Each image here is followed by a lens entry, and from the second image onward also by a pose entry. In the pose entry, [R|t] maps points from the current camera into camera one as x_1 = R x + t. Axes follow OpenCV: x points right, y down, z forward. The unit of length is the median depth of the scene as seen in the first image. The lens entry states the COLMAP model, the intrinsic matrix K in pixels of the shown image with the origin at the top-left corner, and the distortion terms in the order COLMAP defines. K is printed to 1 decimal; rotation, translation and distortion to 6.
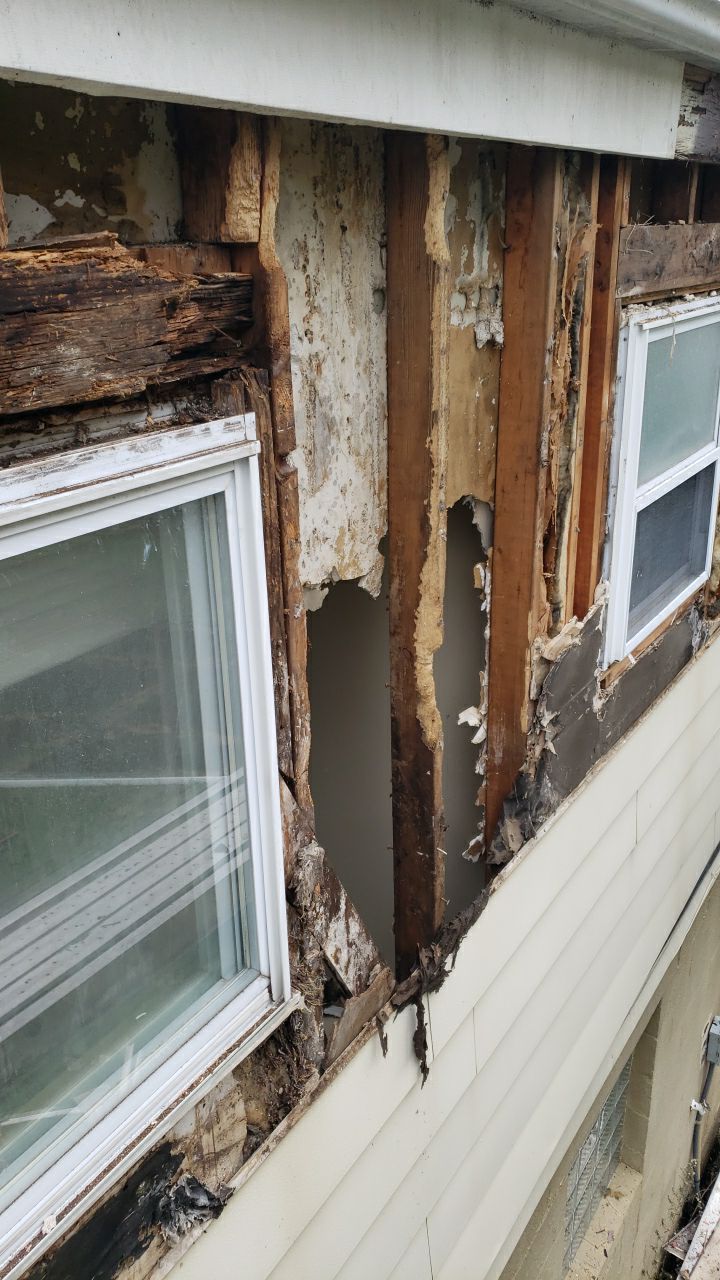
lens RADIAL K [[995.6, 0, 327.6], [0, 995.6, 643.3], [0, 0, 1]] dist [0.034601, -0.021170]
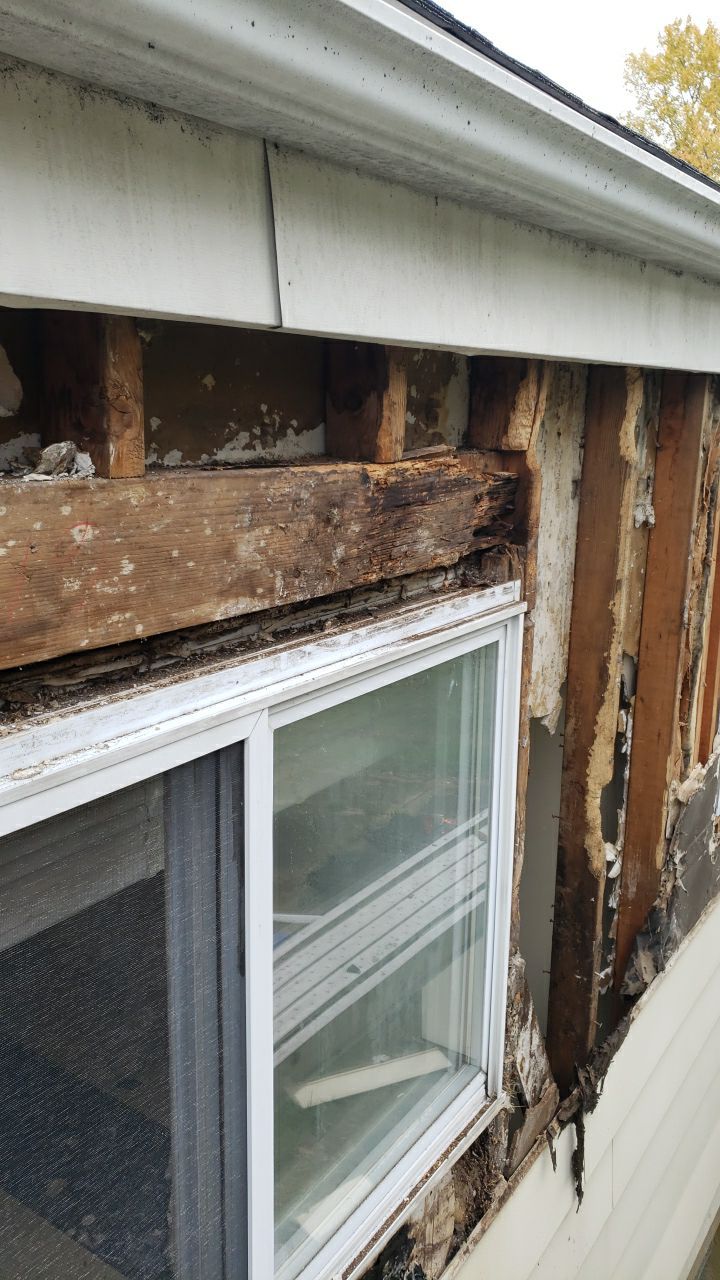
lens RADIAL K [[995.6, 0, 344.6], [0, 995.6, 619.6], [0, 0, 1]] dist [0.034601, -0.021170]
pose [[0.998747, 0.050007, -0.002088, -0.191951], [-0.049688, 0.985647, -0.161339, 0.018895], [-0.006009, 0.161240, 0.986897, -0.144664]]
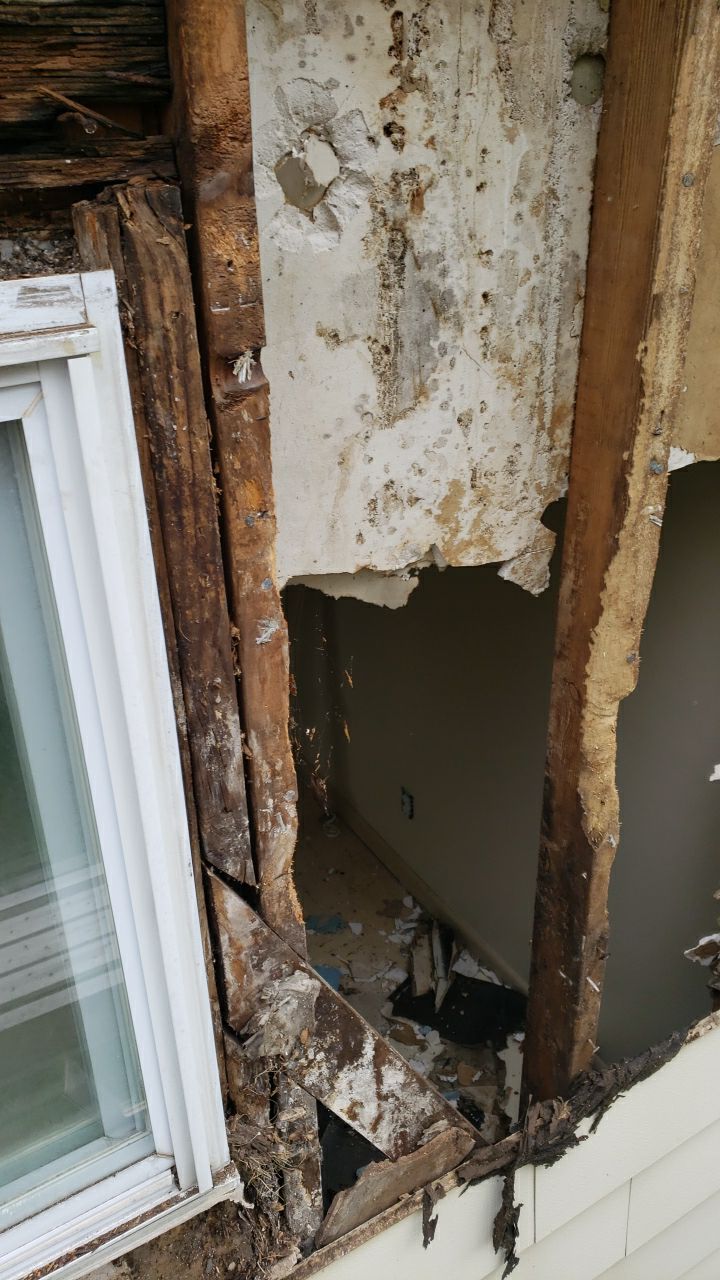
lens RADIAL K [[995.6, 0, 336.6], [0, 995.6, 640.3], [0, 0, 1]] dist [0.034601, -0.021170]
pose [[0.903964, 0.208089, -0.373560, 0.173596], [-0.158065, 0.974338, 0.160253, -0.098269], [0.397321, -0.085816, 0.913658, 0.373932]]
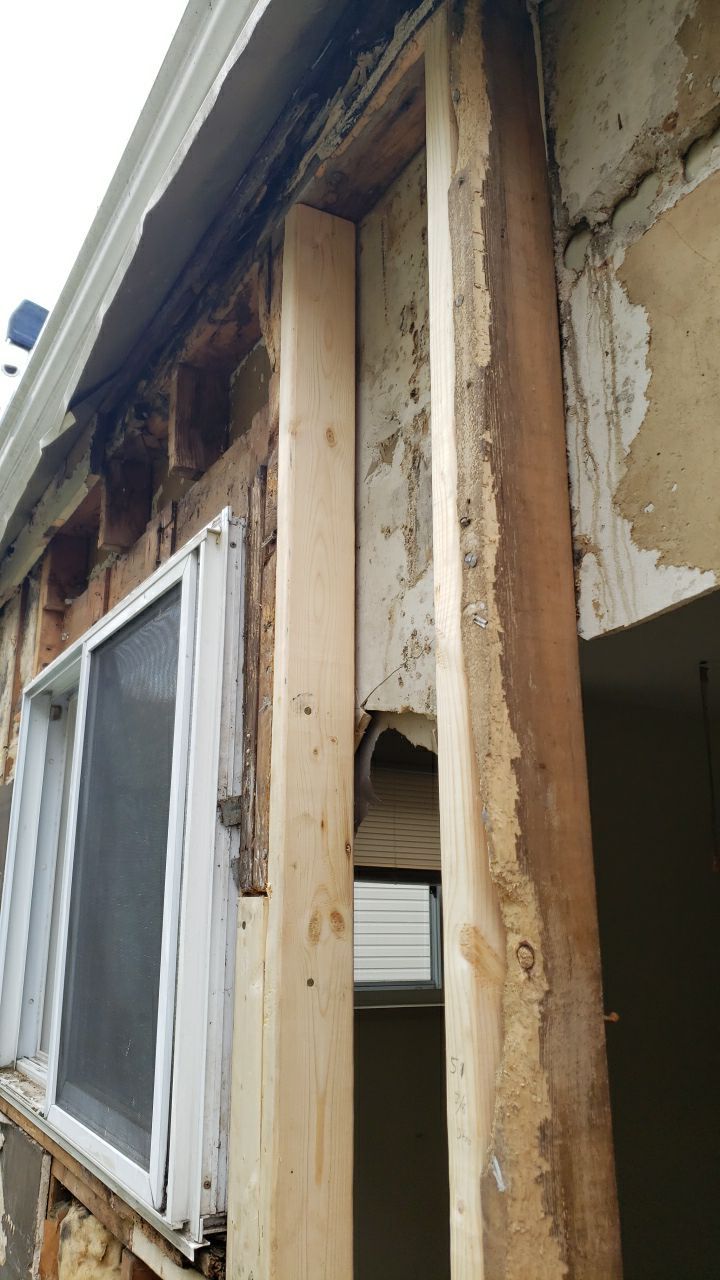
lens RADIAL K [[995.6, 0, 355.6], [0, 995.6, 646.7], [0, 0, 1]] dist [0.034601, -0.021170]
pose [[-0.456448, -0.202507, -0.866398, 0.535493], [-0.325673, 0.944206, -0.049117, -0.049343], [0.828005, 0.259743, -0.496932, 1.141804]]
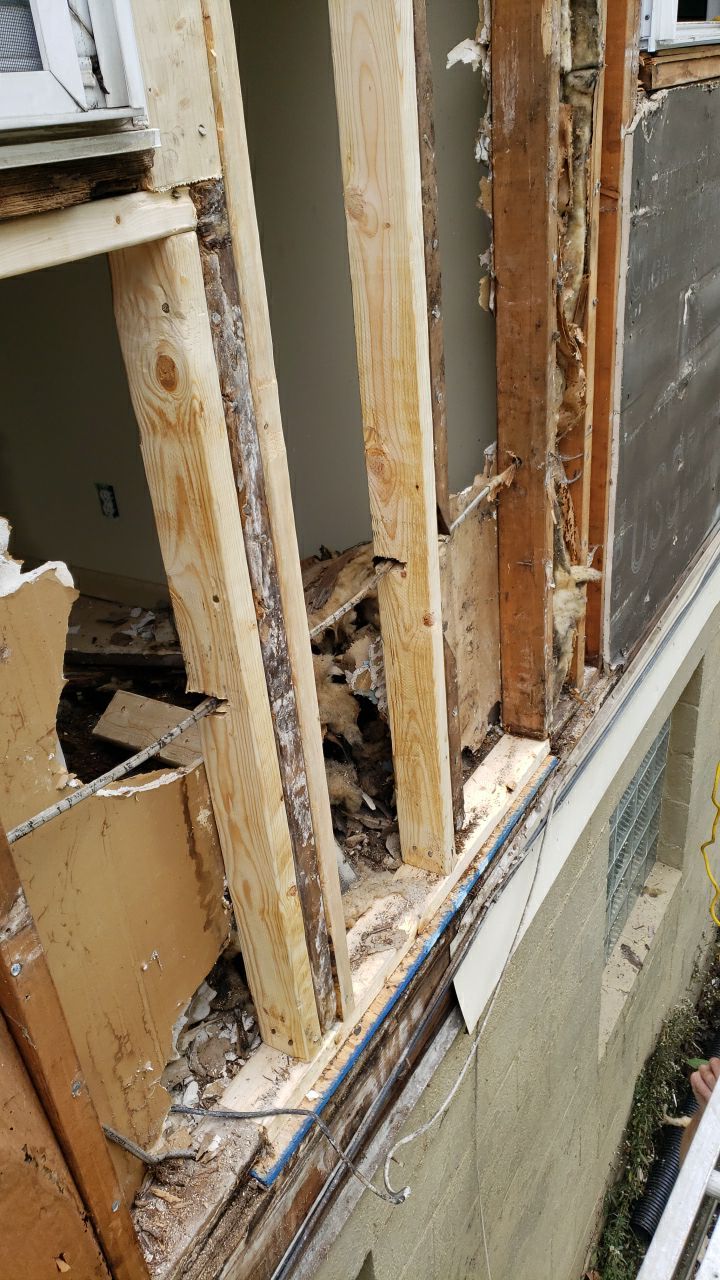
lens RADIAL K [[995.6, 0, 331.0], [0, 995.6, 636.6], [0, 0, 1]] dist [0.034601, -0.021170]
pose [[0.997179, -0.074612, 0.008245, 0.027639], [0.073001, 0.989461, 0.125052, 0.463289], [-0.017488, -0.124097, 0.992116, 0.371594]]
